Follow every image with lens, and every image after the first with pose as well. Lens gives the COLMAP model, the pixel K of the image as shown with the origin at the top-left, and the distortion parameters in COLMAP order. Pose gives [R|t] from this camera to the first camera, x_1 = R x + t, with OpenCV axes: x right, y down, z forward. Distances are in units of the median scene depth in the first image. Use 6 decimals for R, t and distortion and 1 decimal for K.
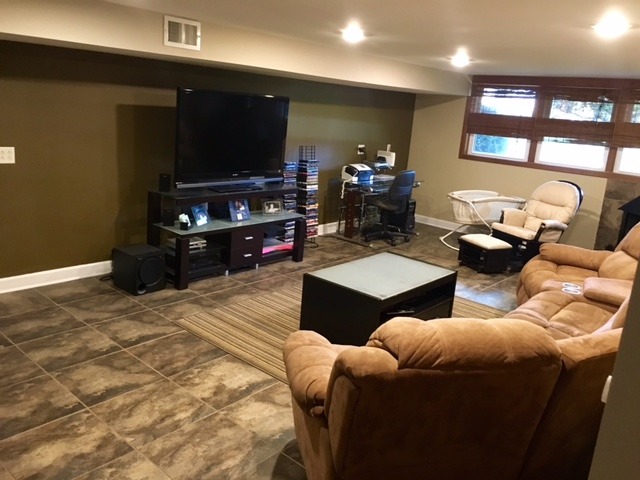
lens RADIAL K [[545.3, 0, 316.3], [0, 545.3, 241.2], [0, 0, 1]] dist [0.041590, -0.051649]
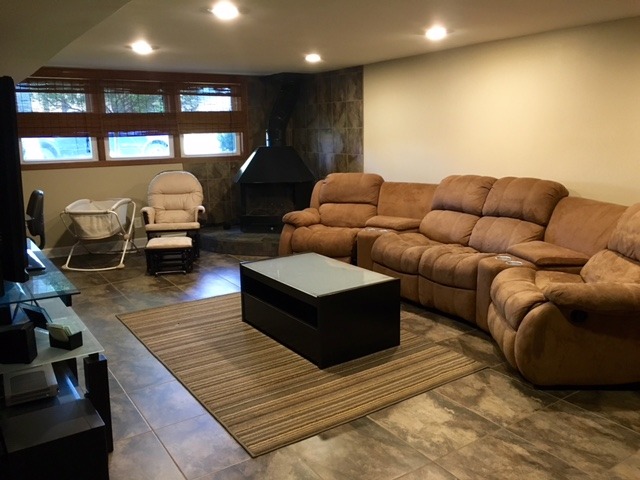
lens RADIAL K [[545.3, 0, 320.4], [0, 545.3, 236.2], [0, 0, 1]] dist [0.041590, -0.051649]
pose [[0.246780, -0.269702, 0.930785, -0.745286], [0.271238, 0.941325, 0.200842, -0.190141], [-0.930338, 0.202900, 0.305454, 0.679544]]
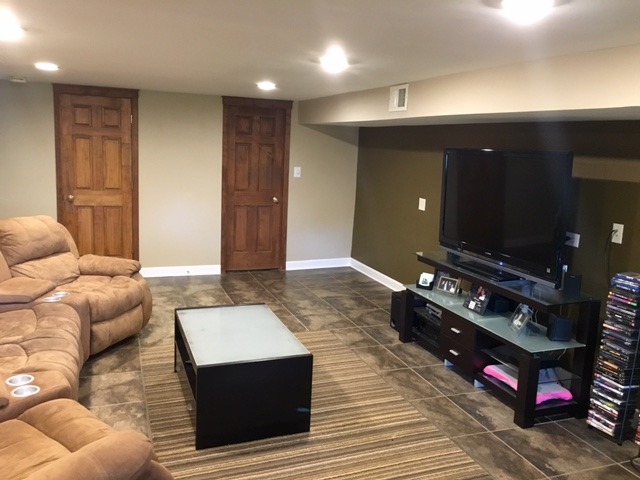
lens RADIAL K [[545.3, 0, 318.7], [0, 545.3, 239.3], [0, 0, 1]] dist [0.041590, -0.051649]
pose [[-0.469159, 0.058070, -0.881202, 0.812467], [-0.289970, 0.932383, 0.215825, -0.300185], [0.834151, 0.356778, -0.420597, 1.411160]]
